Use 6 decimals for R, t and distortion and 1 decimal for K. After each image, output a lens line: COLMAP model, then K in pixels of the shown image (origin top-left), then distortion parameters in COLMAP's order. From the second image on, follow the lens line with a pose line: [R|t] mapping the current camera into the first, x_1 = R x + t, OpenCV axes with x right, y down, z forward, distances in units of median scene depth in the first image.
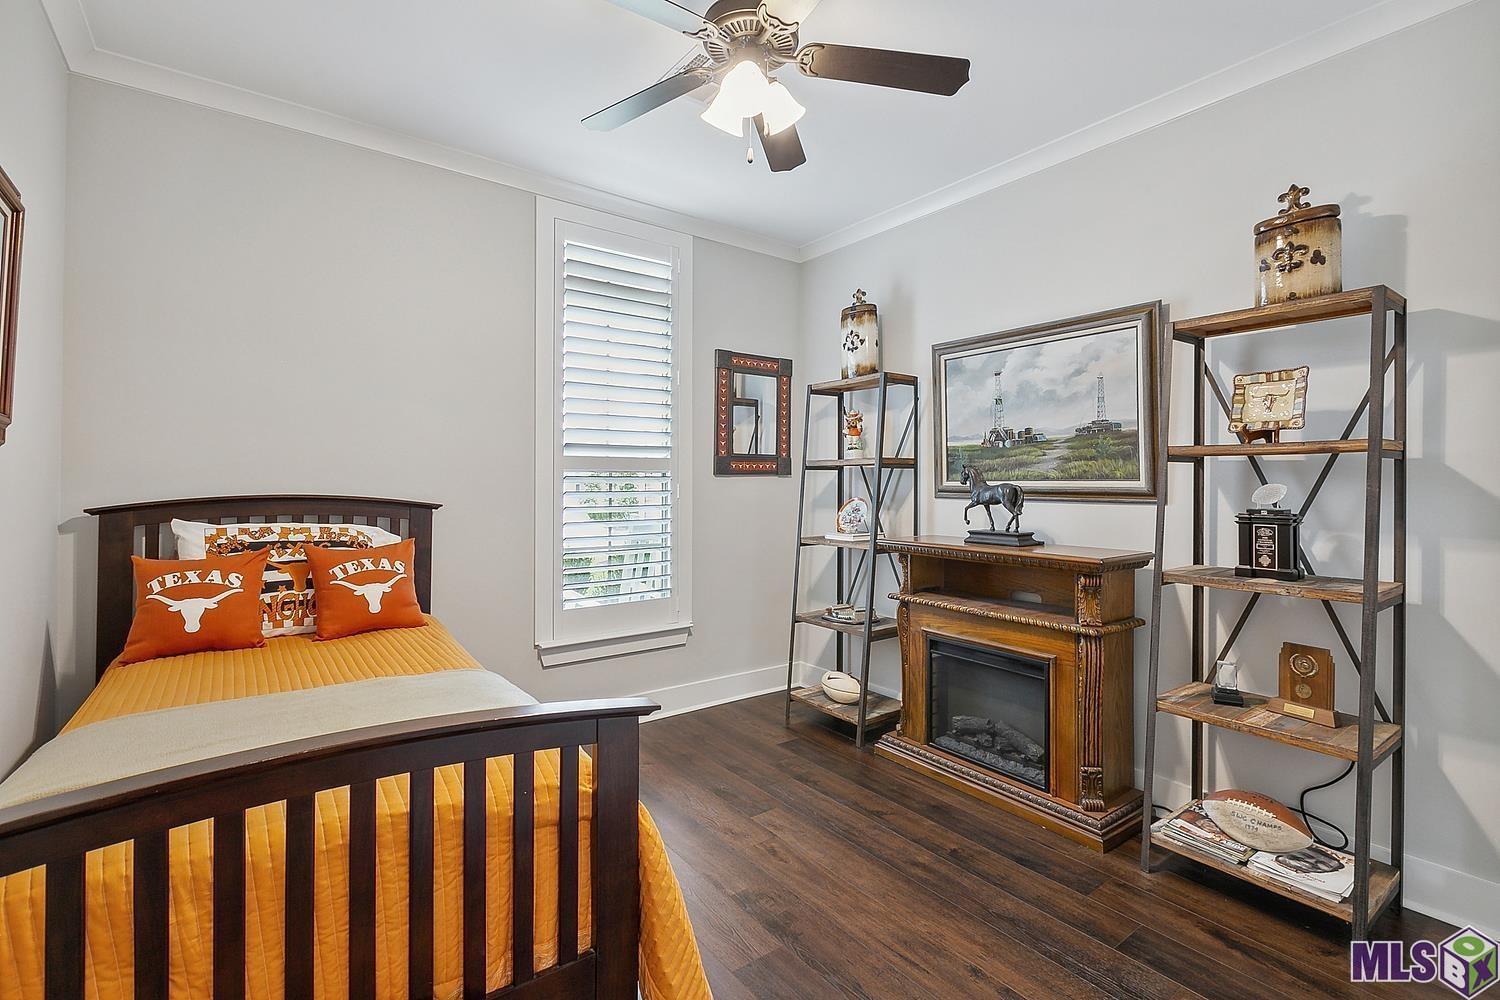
lens RADIAL K [[675.7, 0, 750.8], [0, 675.7, 491.4], [0, 0, 1]] dist [0.000714, 0.000142]
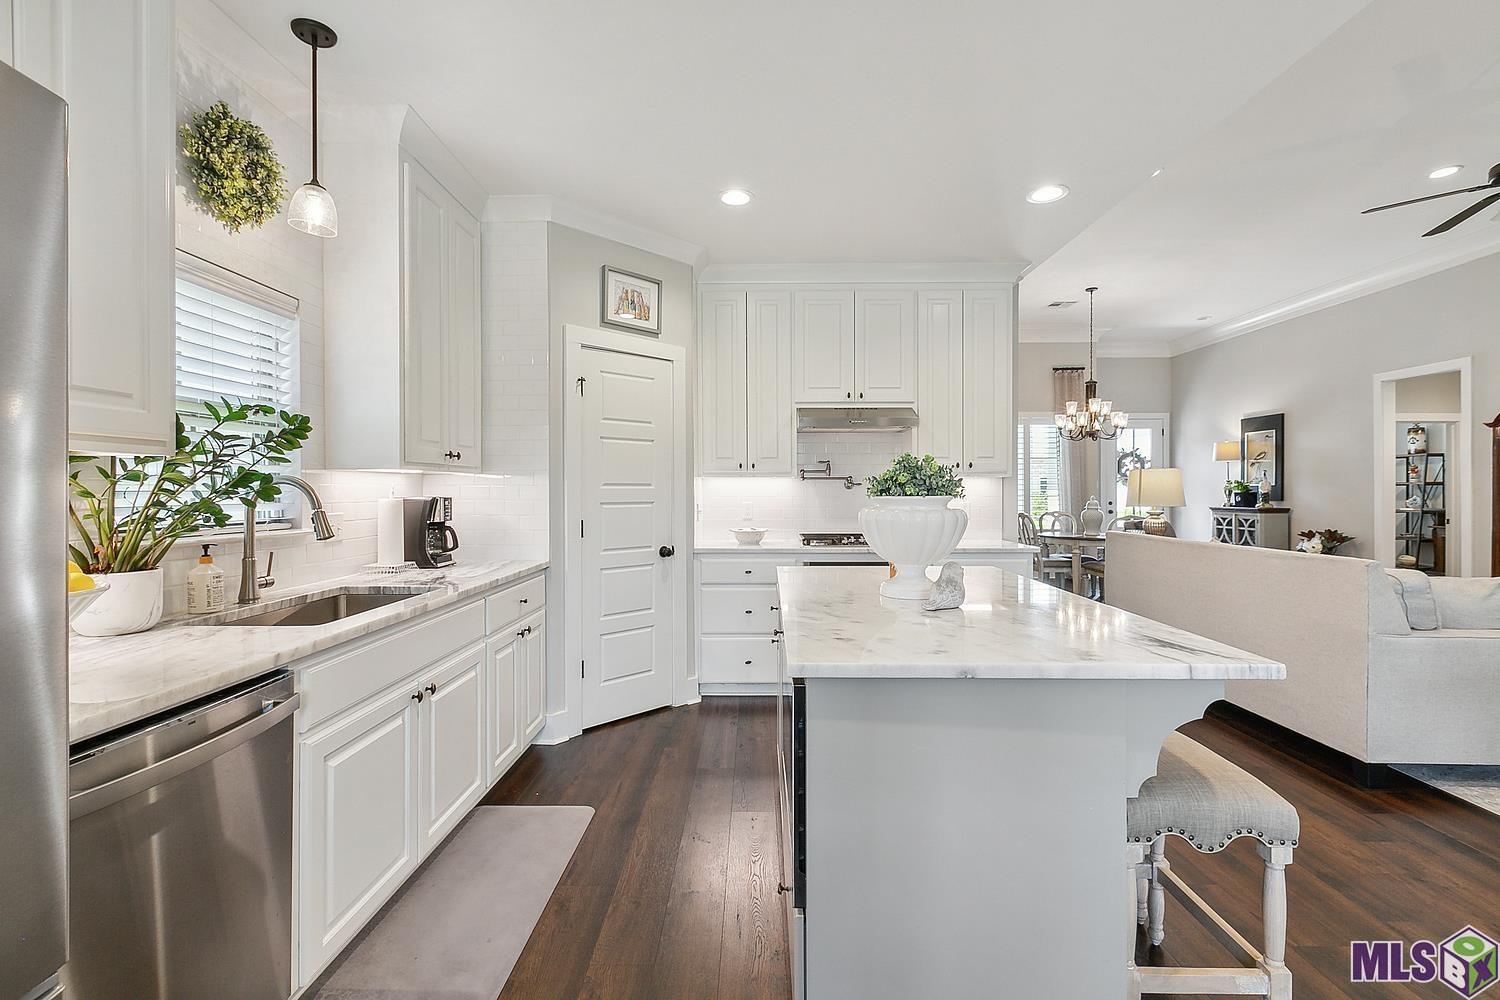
lens RADIAL K [[675.7, 0, 749.4], [0, 675.7, 494.6], [0, 0, 1]] dist [0.000714, 0.000142]
pose [[0.798979, 0.000756, -0.601358, -0.379608], [-0.002568, 0.999994, -0.002155, 0.019491], [0.601353, 0.003266, 0.798977, -3.031598]]
